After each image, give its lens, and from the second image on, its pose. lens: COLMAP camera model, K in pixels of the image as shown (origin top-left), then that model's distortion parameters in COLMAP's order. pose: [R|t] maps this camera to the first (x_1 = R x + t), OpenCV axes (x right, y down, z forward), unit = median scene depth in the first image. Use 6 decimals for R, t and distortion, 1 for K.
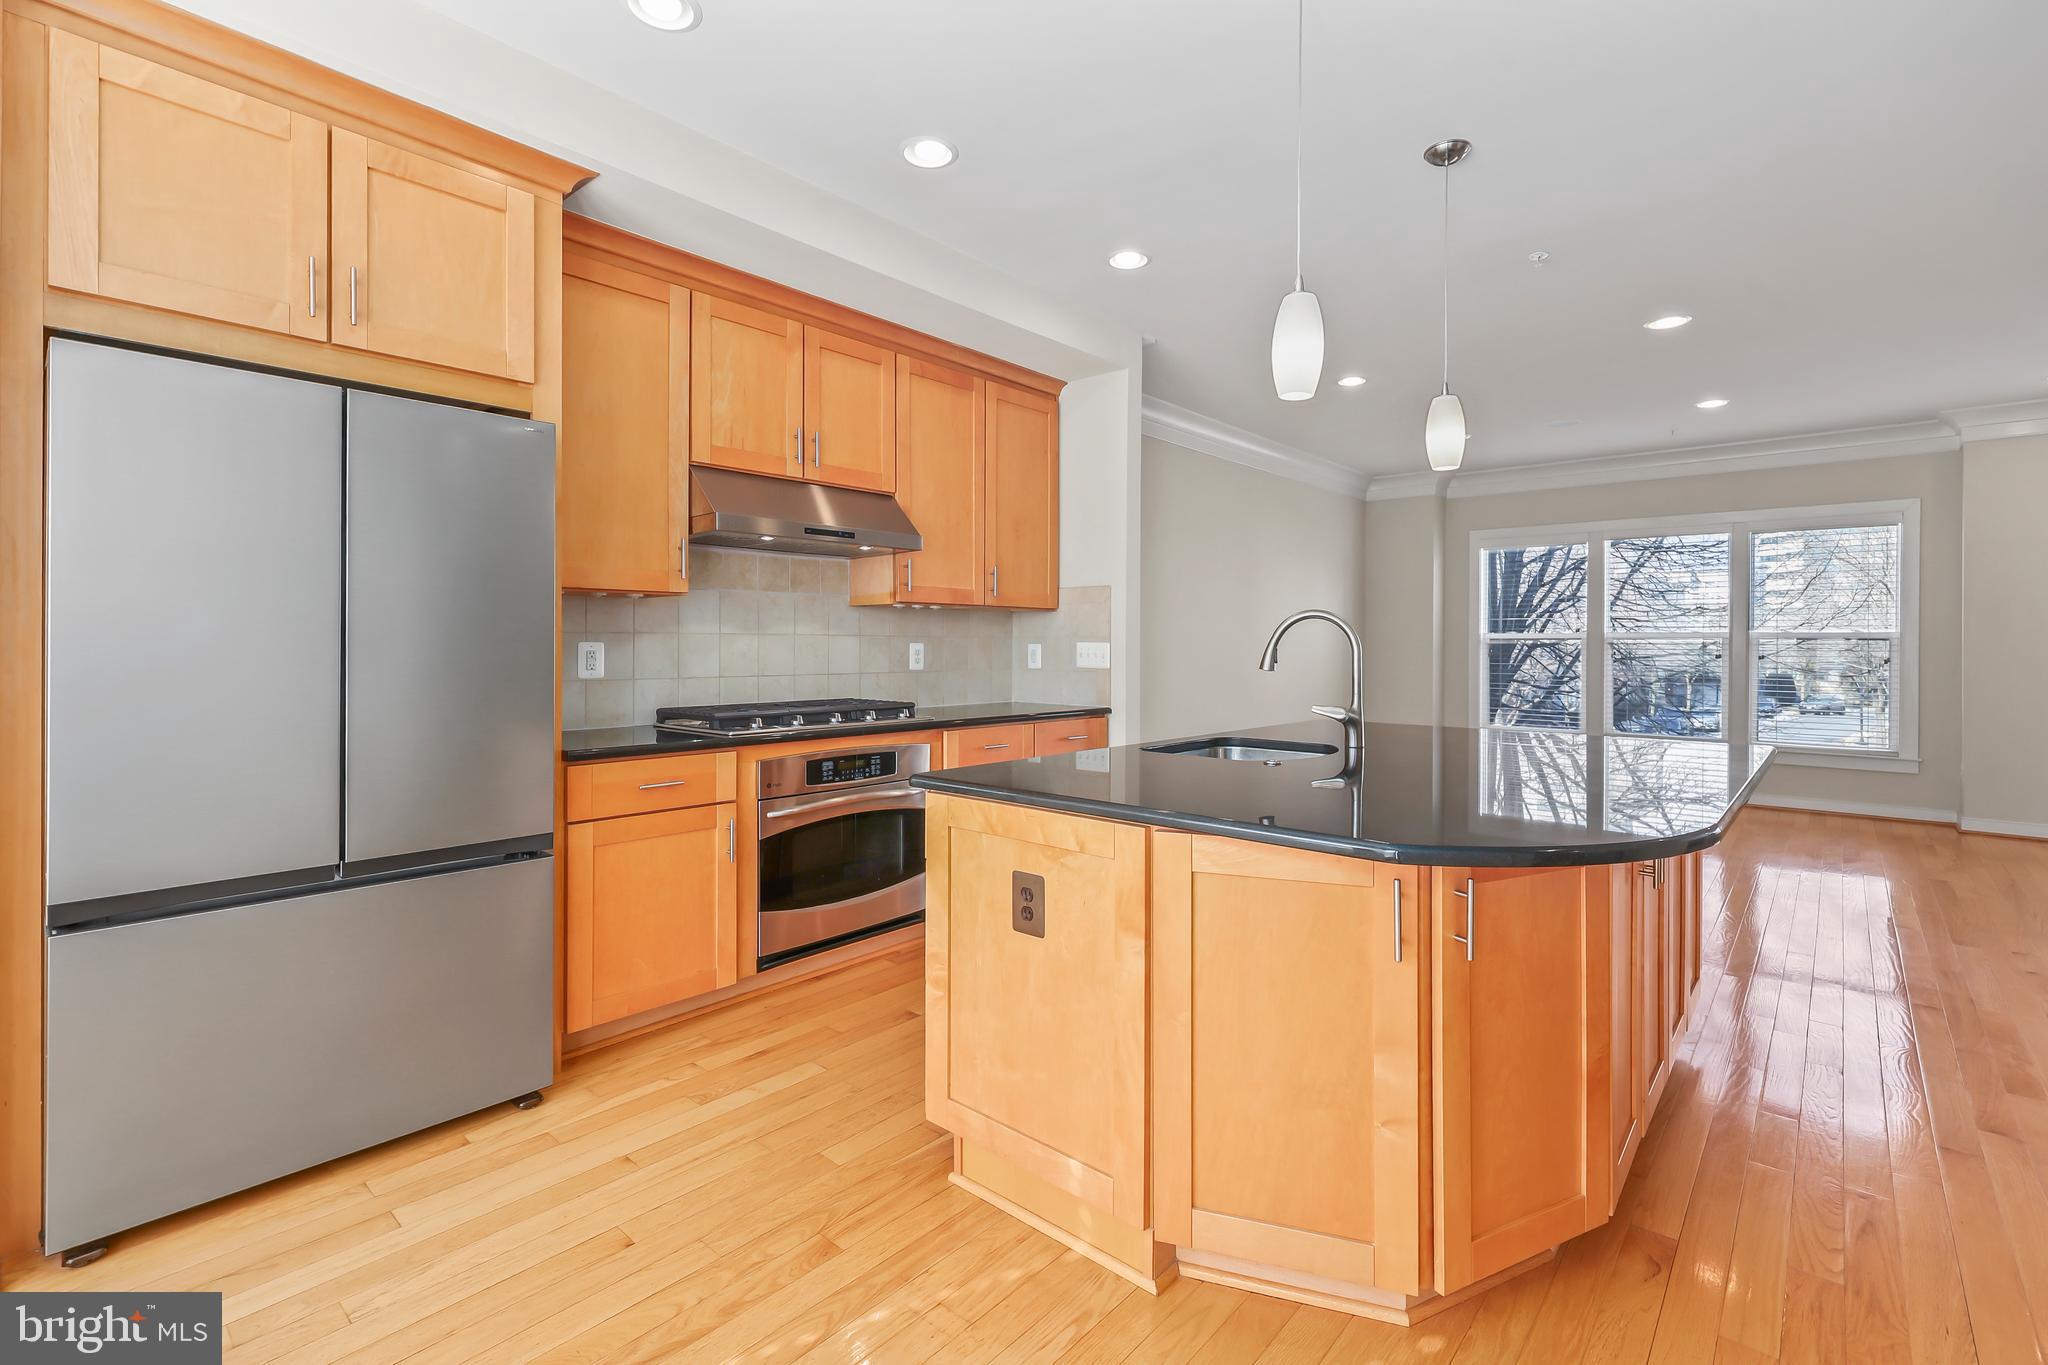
lens RADIAL K [[923.7, 0, 1036.2], [0, 923.7, 638.3], [0, 0, 1]] dist [-0.002004, 0.000023]
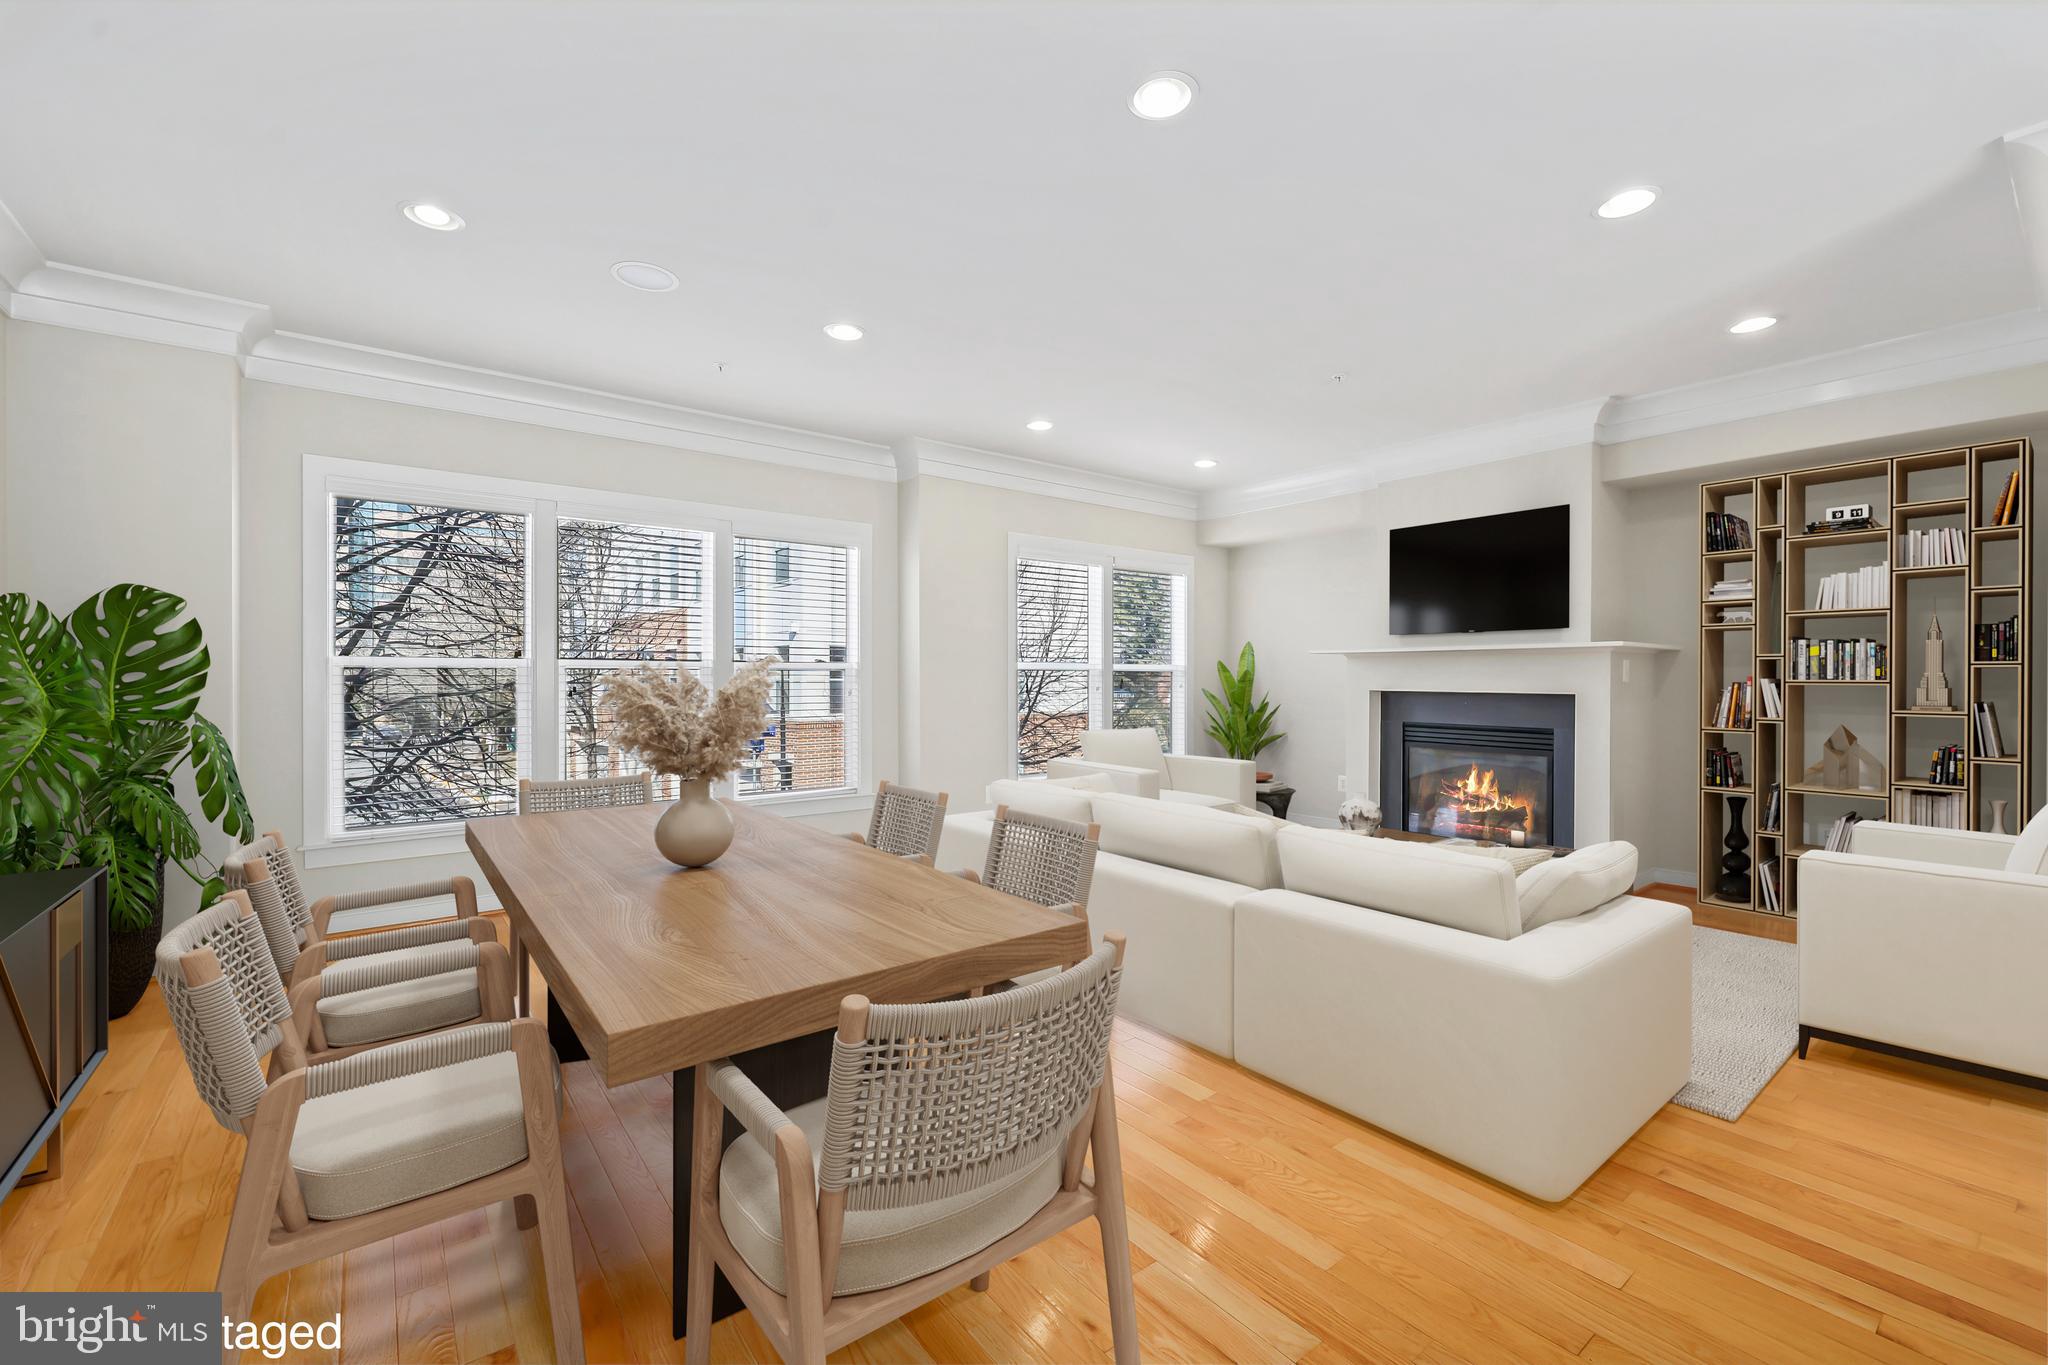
lens RADIAL K [[832.3, 0, 1026.8], [0, 832.3, 679.9], [0, 0, 1]] dist [0.000655, 0.000149]
pose [[0.187413, -0.009525, 0.982235, 0.200153], [-0.006645, 0.999918, 0.010964, 0.006316], [-0.982259, -0.008582, 0.187334, 1.142125]]
